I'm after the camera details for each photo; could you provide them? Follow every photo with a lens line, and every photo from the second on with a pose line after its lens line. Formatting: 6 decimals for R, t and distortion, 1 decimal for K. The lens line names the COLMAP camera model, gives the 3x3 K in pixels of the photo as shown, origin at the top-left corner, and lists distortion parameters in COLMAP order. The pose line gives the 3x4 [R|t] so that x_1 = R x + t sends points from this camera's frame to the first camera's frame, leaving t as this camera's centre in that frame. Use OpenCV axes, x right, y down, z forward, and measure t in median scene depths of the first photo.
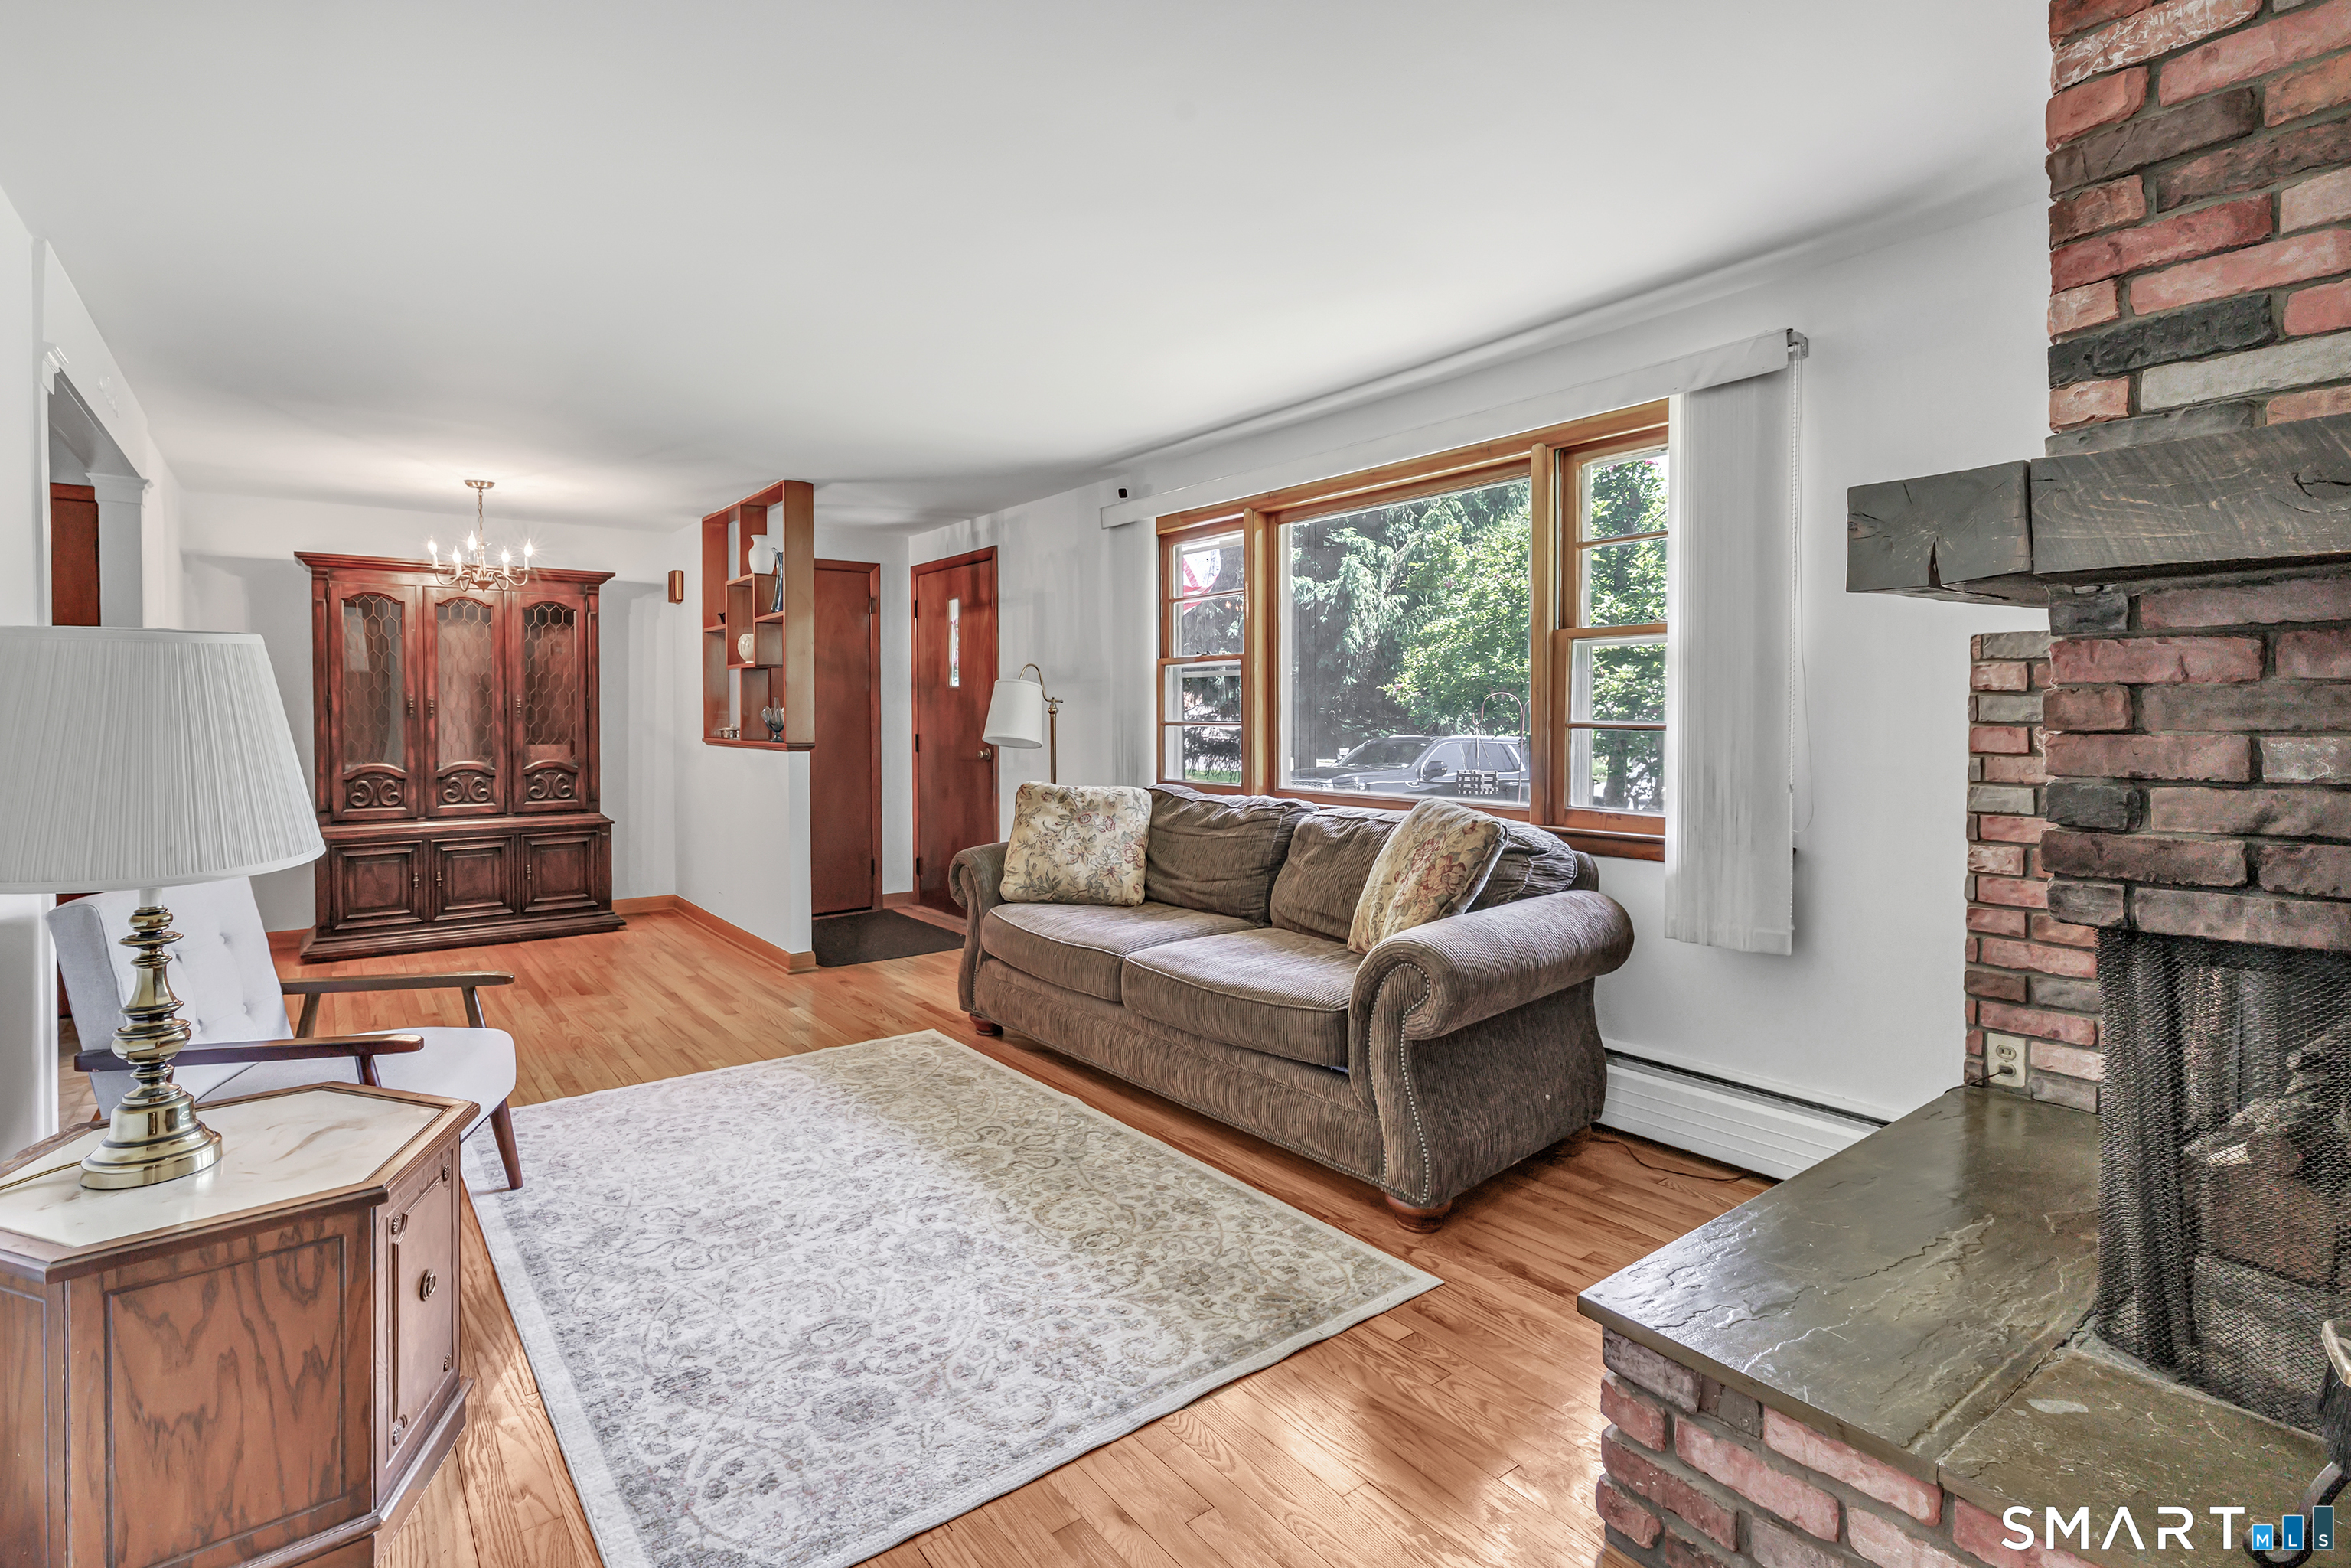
lens RADIAL K [[1052.4, 0, 1164.5], [0, 1052.4, 770.0], [0, 0, 1]] dist [-0.001861, -0.000331]
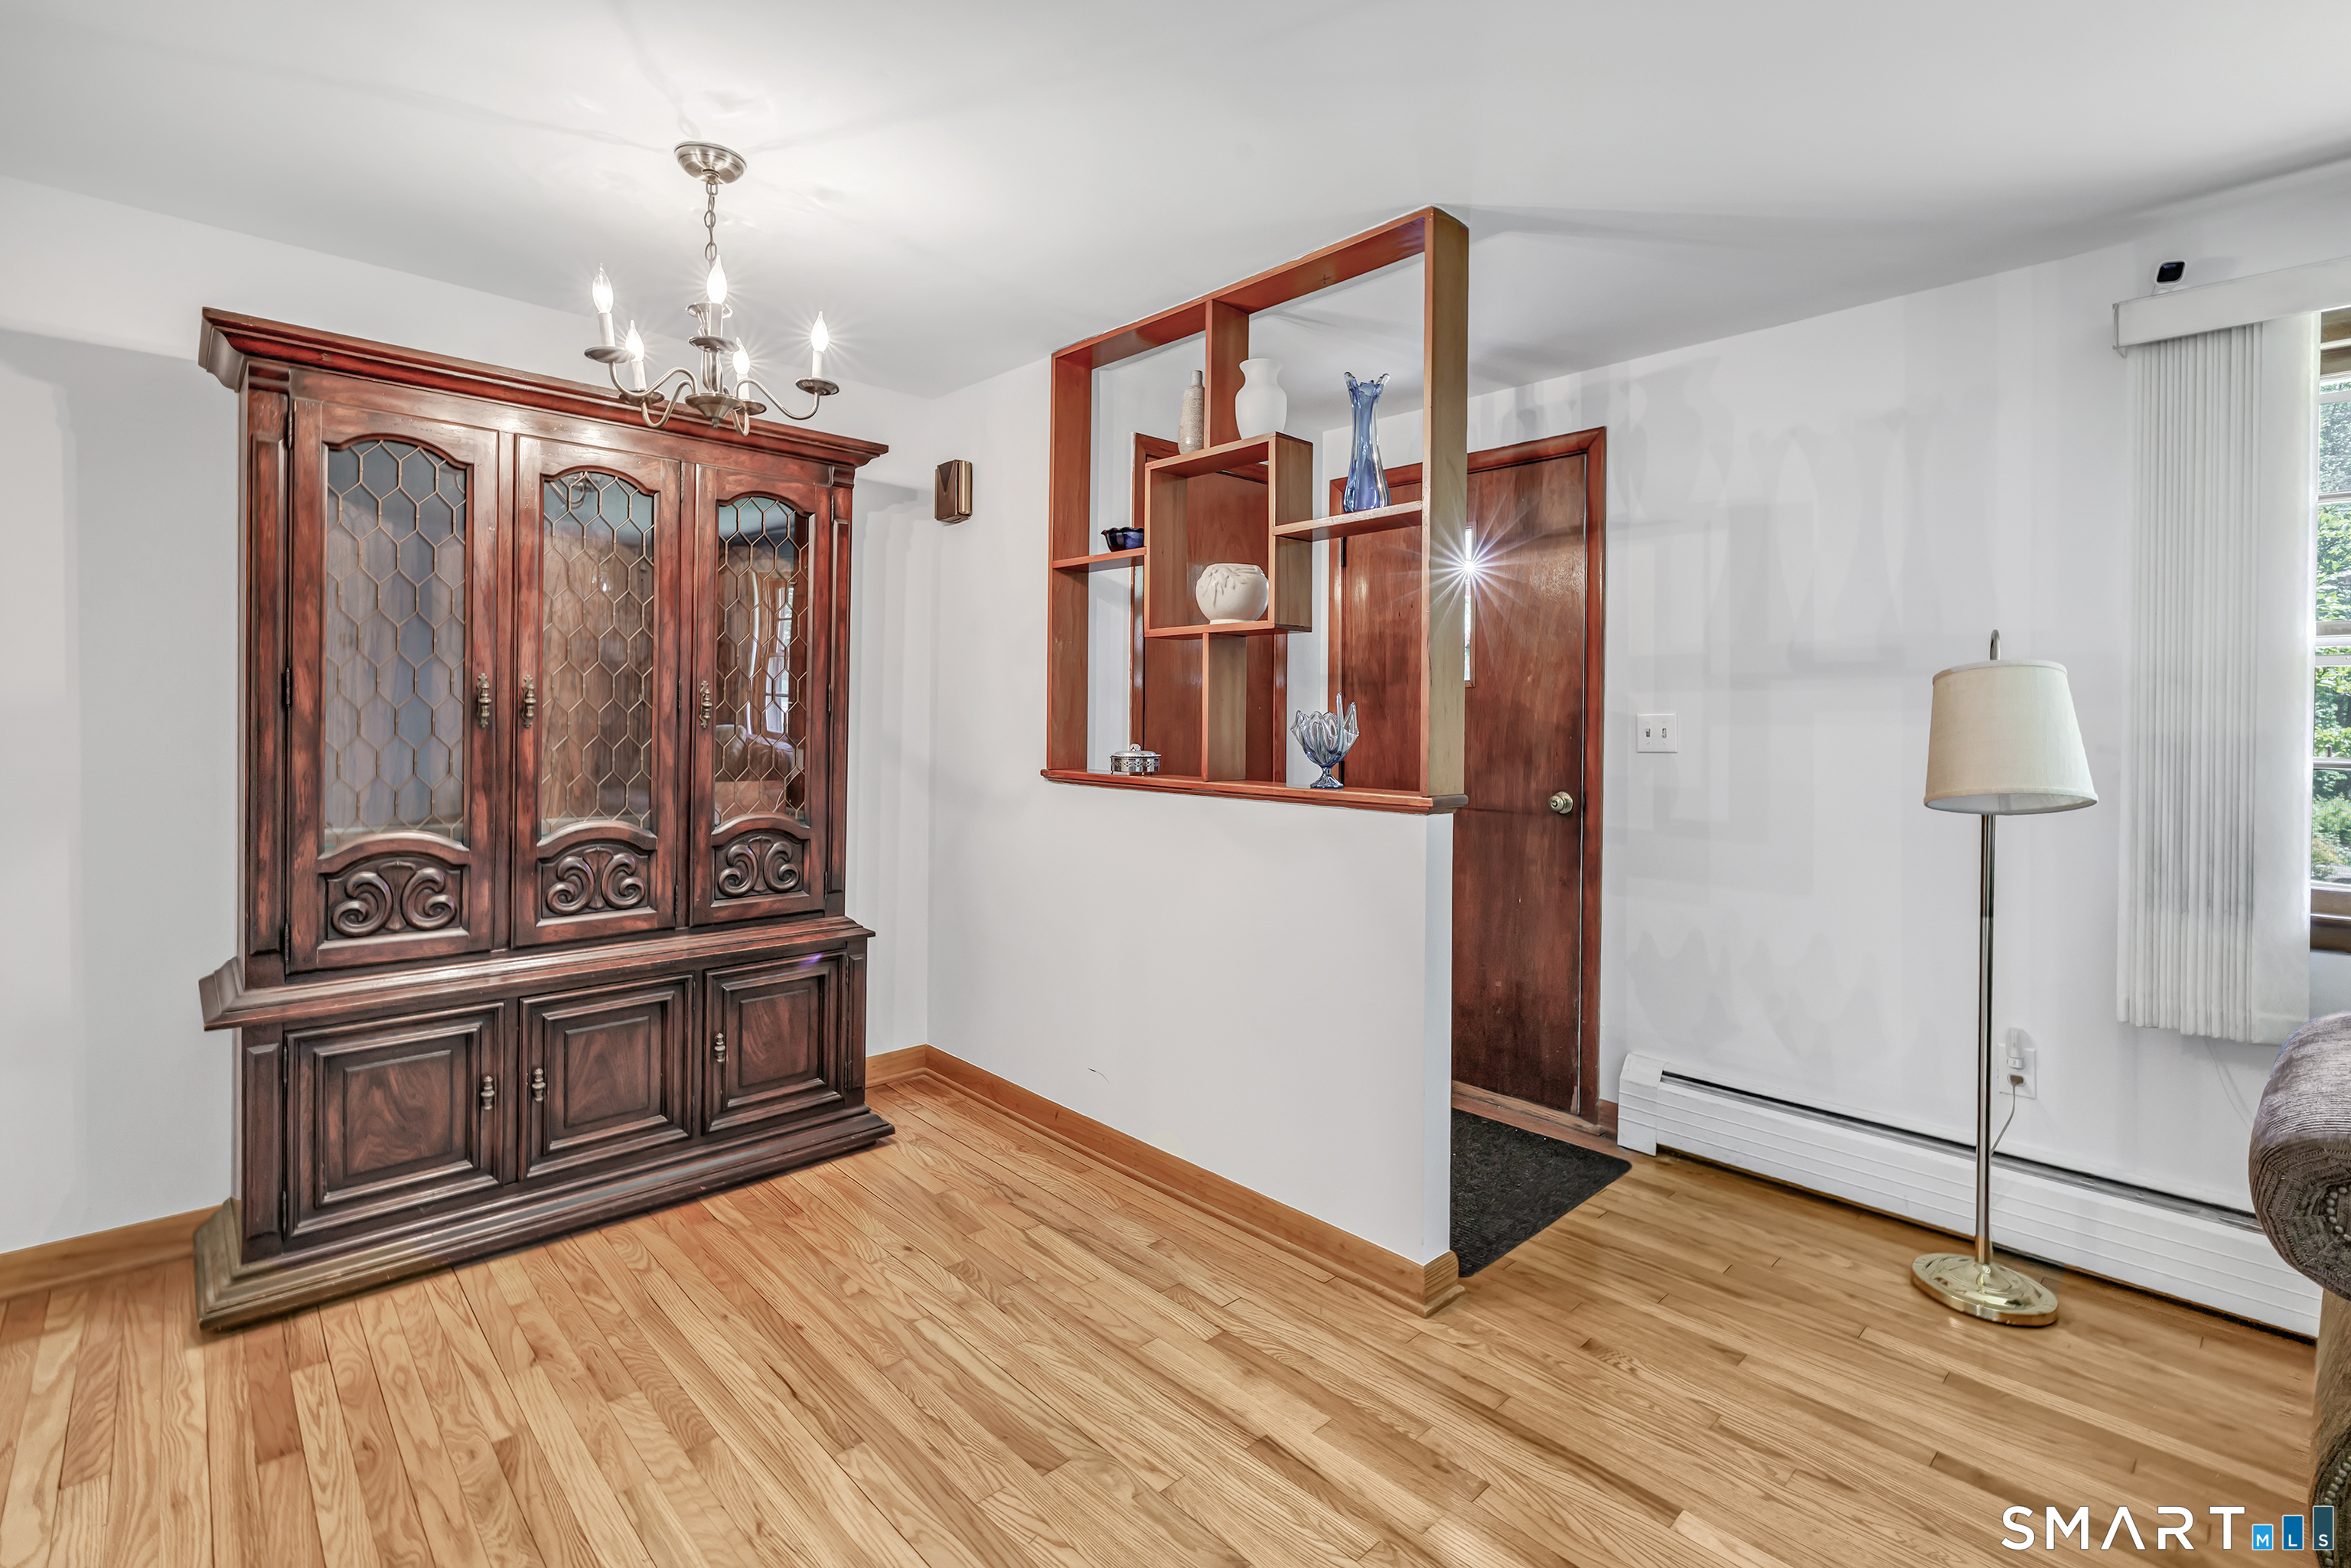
lens RADIAL K [[1029.5, 0, 1235.6], [0, 1029.5, 762.0], [0, 0, 1]] dist [-0.021385, 0.010364]
pose [[0.993112, 0.007535, 0.116924, -0.437661], [-0.005921, 0.999882, -0.014148, -0.029916], [-0.117017, 0.013358, 0.993040, 0.519053]]
